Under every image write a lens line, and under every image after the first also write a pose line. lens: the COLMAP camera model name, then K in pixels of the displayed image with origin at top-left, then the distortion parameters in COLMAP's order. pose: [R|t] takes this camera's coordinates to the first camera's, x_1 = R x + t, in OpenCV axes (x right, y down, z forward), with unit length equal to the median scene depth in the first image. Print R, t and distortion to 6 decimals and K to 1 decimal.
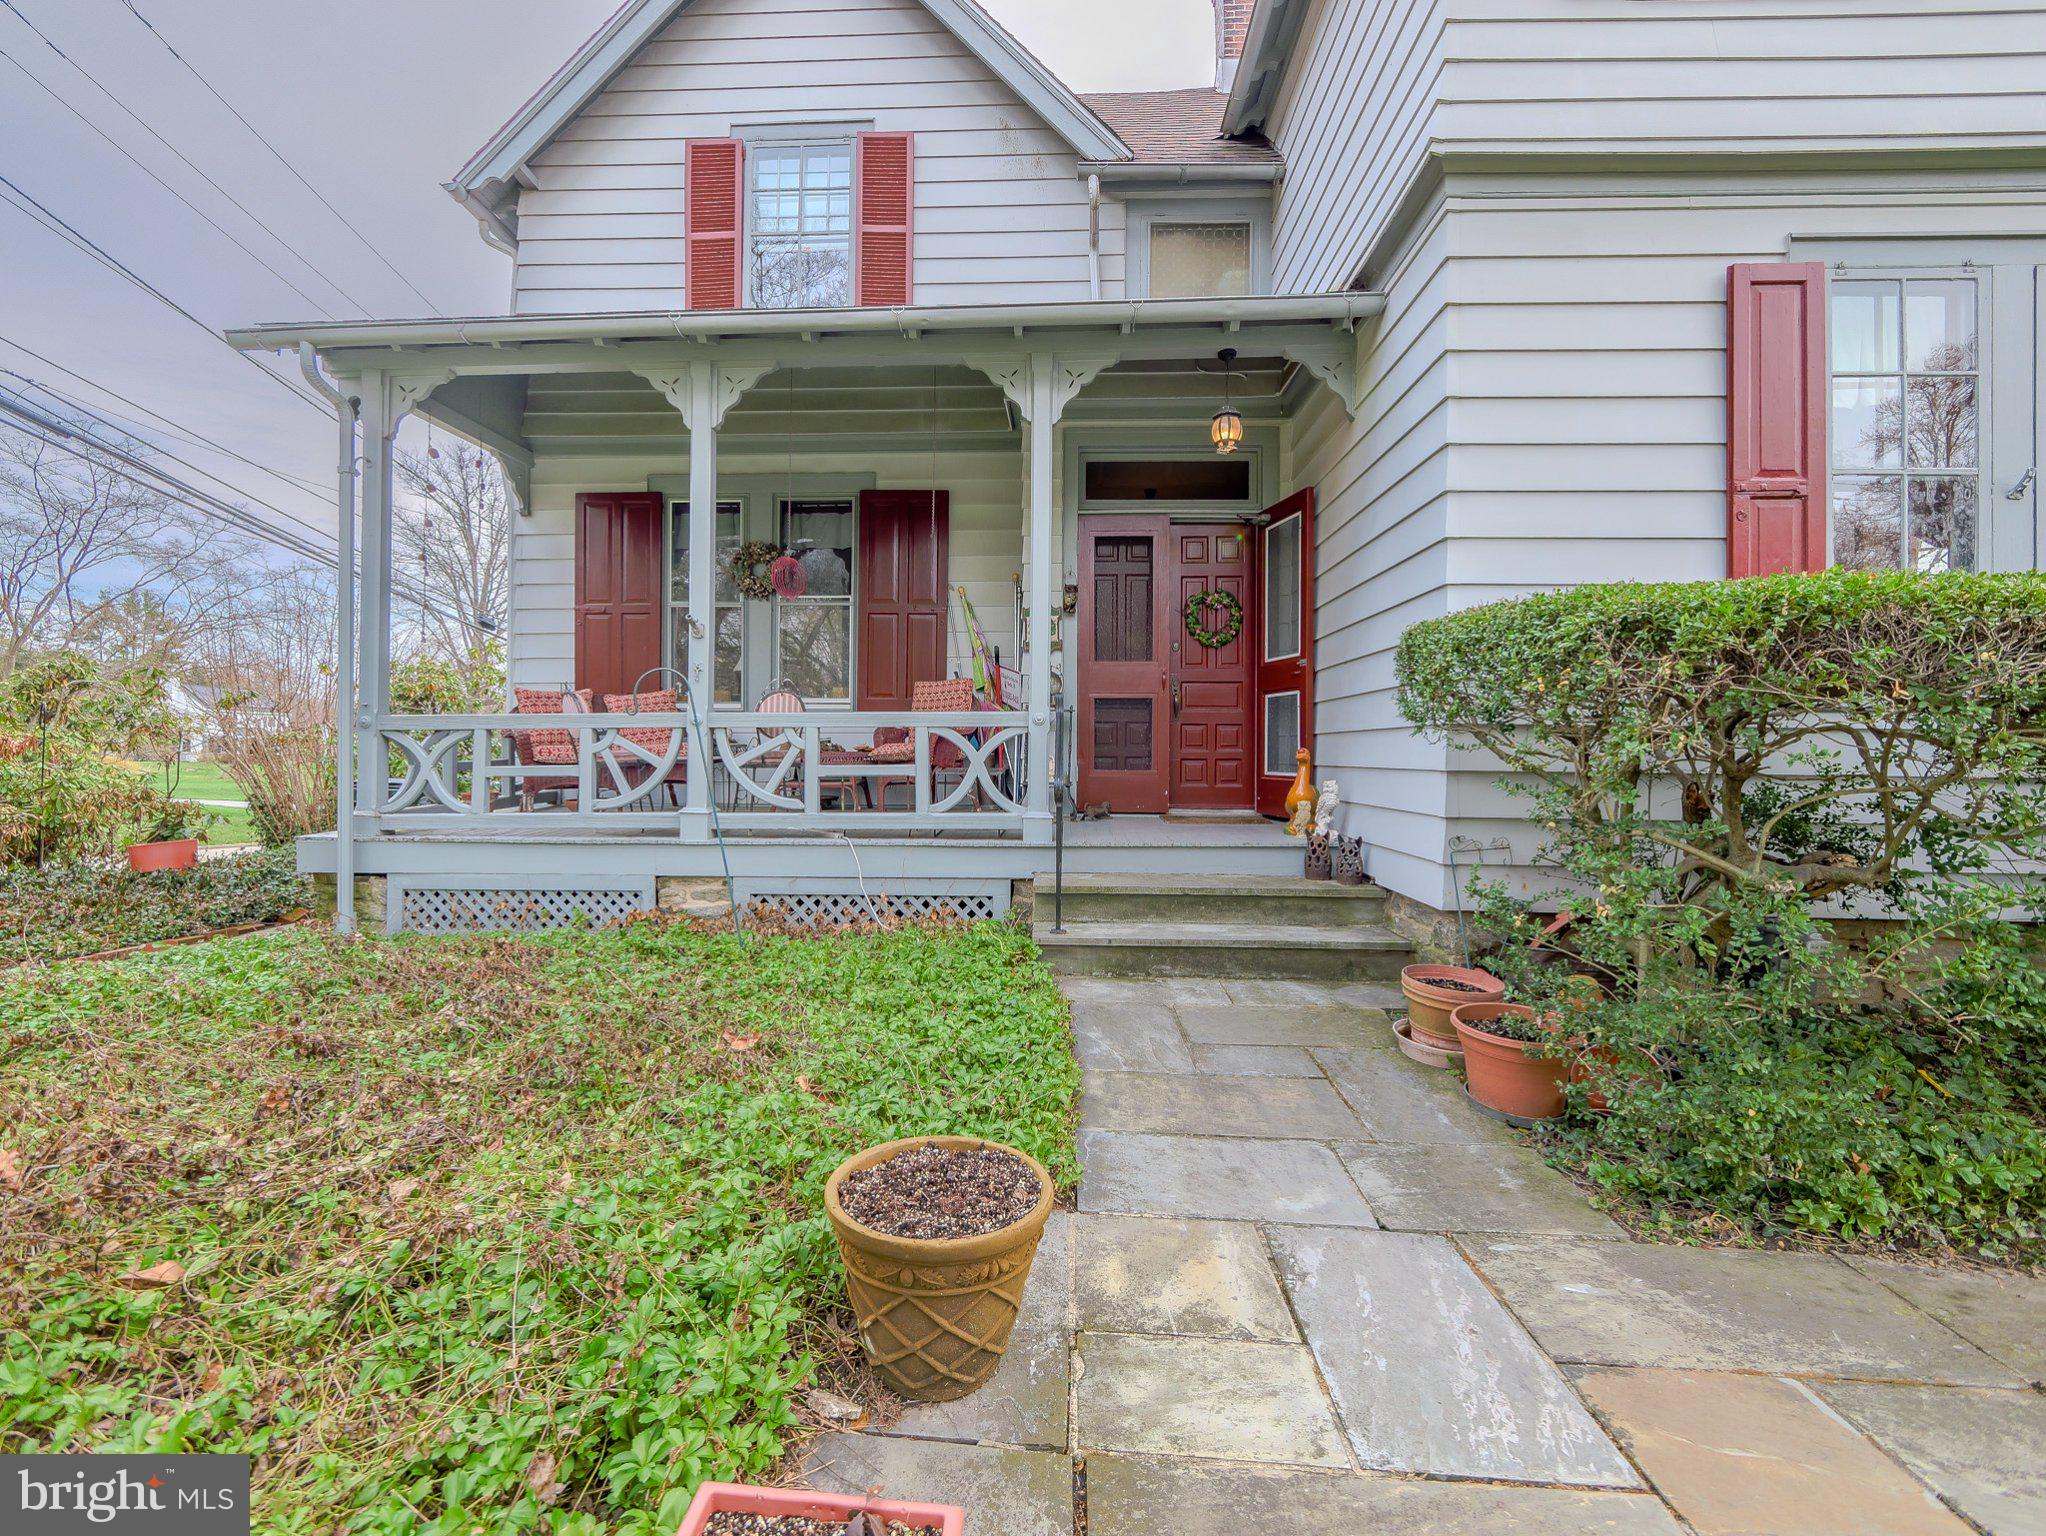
lens RADIAL K [[859.6, 0, 1018.6], [0, 859.6, 758.3], [0, 0, 1]] dist [-0.008620, 0.000046]
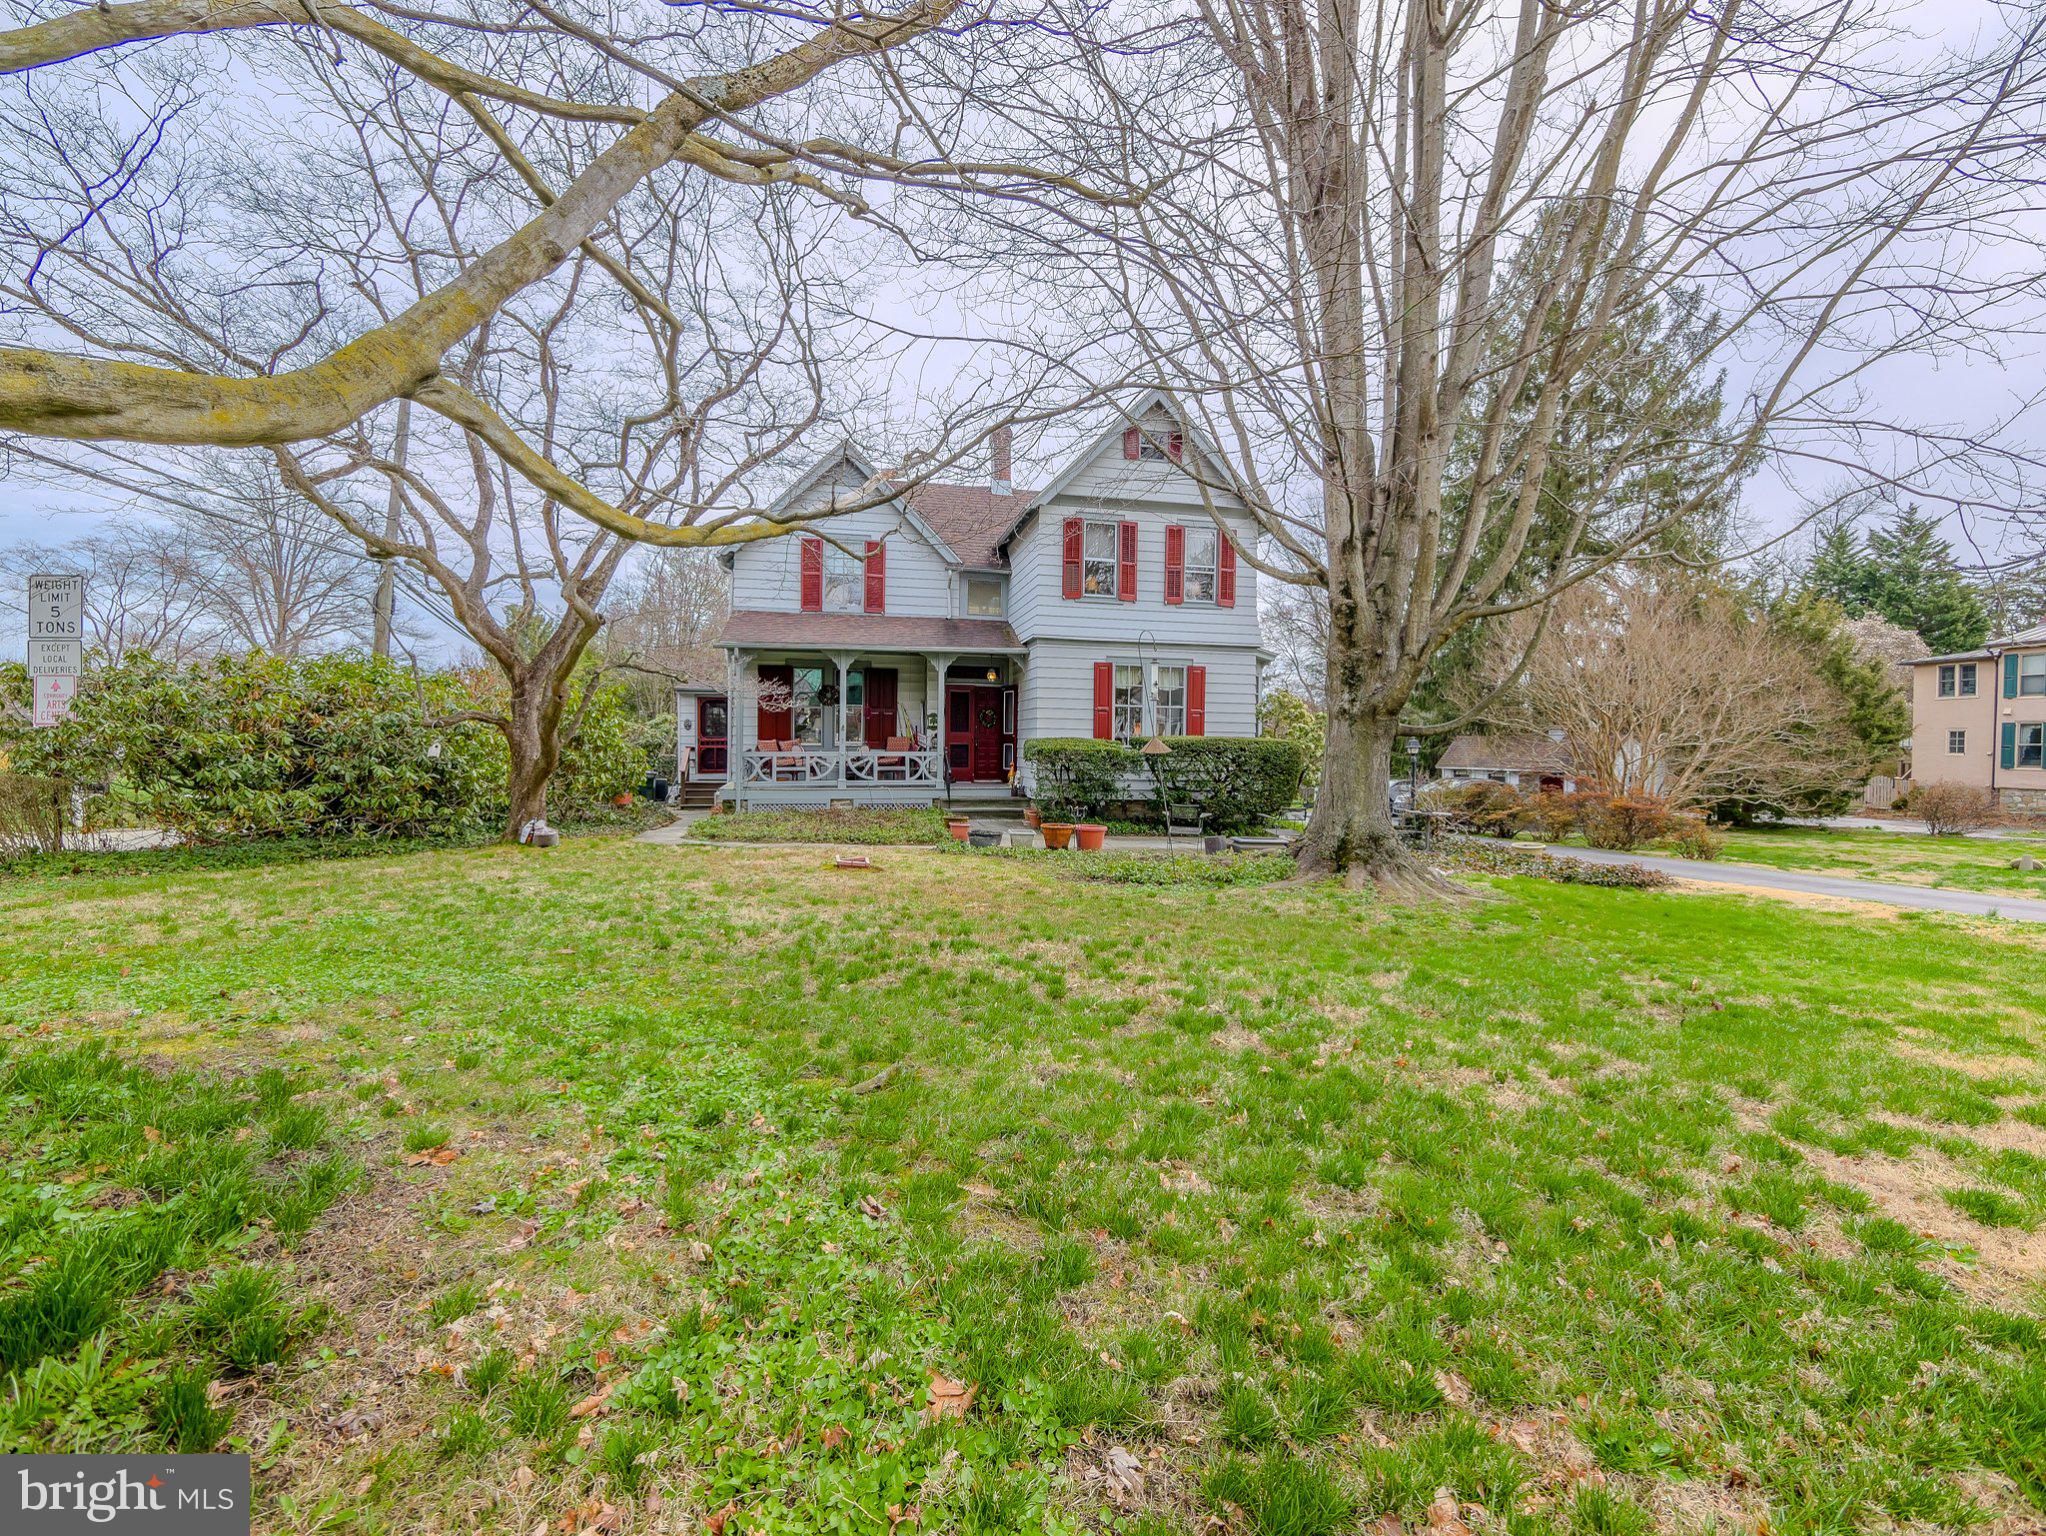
lens RADIAL K [[859.6, 0, 1018.6], [0, 859.6, 758.3], [0, 0, 1]] dist [-0.008620, 0.000046]
pose [[0.965474, 0.001873, 0.260493, -0.583513], [-0.007160, 0.999787, 0.019348, -0.097539], [-0.260402, -0.020545, 0.965282, -2.488620]]
